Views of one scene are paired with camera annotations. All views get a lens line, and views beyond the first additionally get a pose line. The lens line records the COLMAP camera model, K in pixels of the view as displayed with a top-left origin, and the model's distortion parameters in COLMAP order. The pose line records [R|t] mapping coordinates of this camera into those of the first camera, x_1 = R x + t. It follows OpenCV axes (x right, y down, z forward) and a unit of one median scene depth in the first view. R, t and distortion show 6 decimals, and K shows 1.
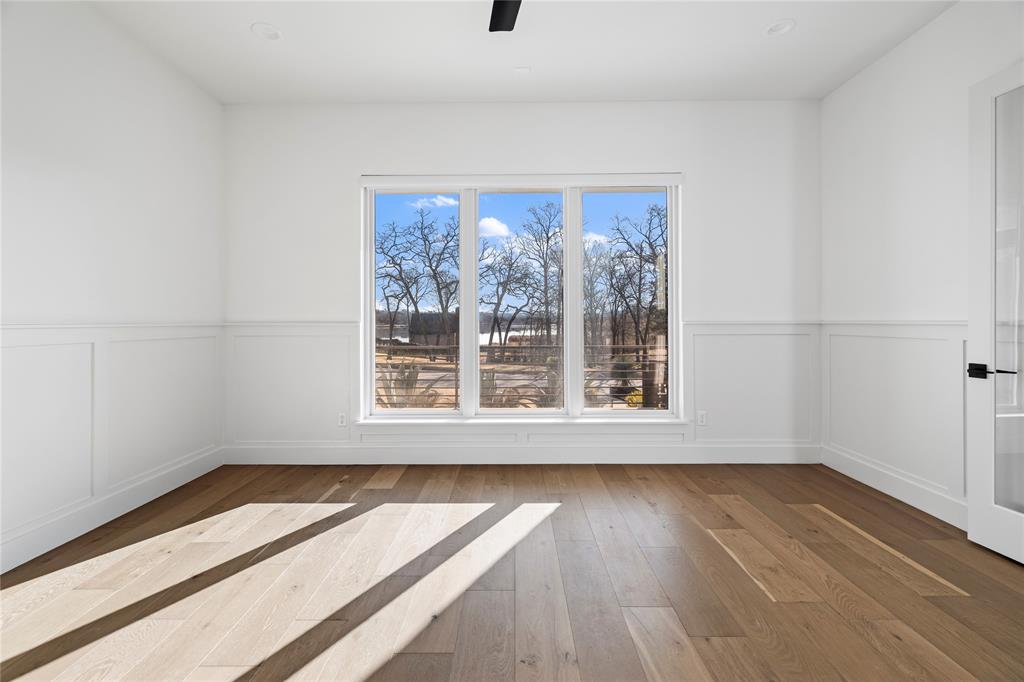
lens RADIAL K [[440.2, 0, 514.8], [0, 440.2, 319.0], [0, 0, 1]] dist [0.002225, -0.001049]
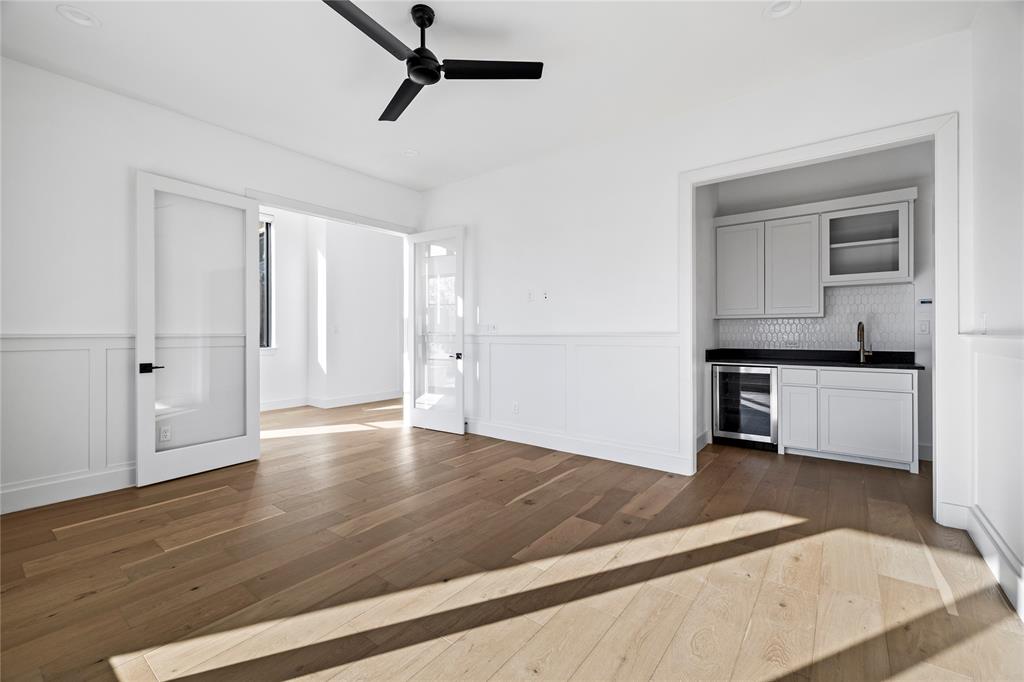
lens RADIAL K [[440.2, 0, 509.7], [0, 440.2, 331.4], [0, 0, 1]] dist [0.002225, -0.001049]
pose [[-0.797515, 0.002545, 0.603294, -0.826346], [-0.003591, 0.999953, -0.008965, 0.003113], [-0.603288, -0.009317, -0.797469, 1.464658]]
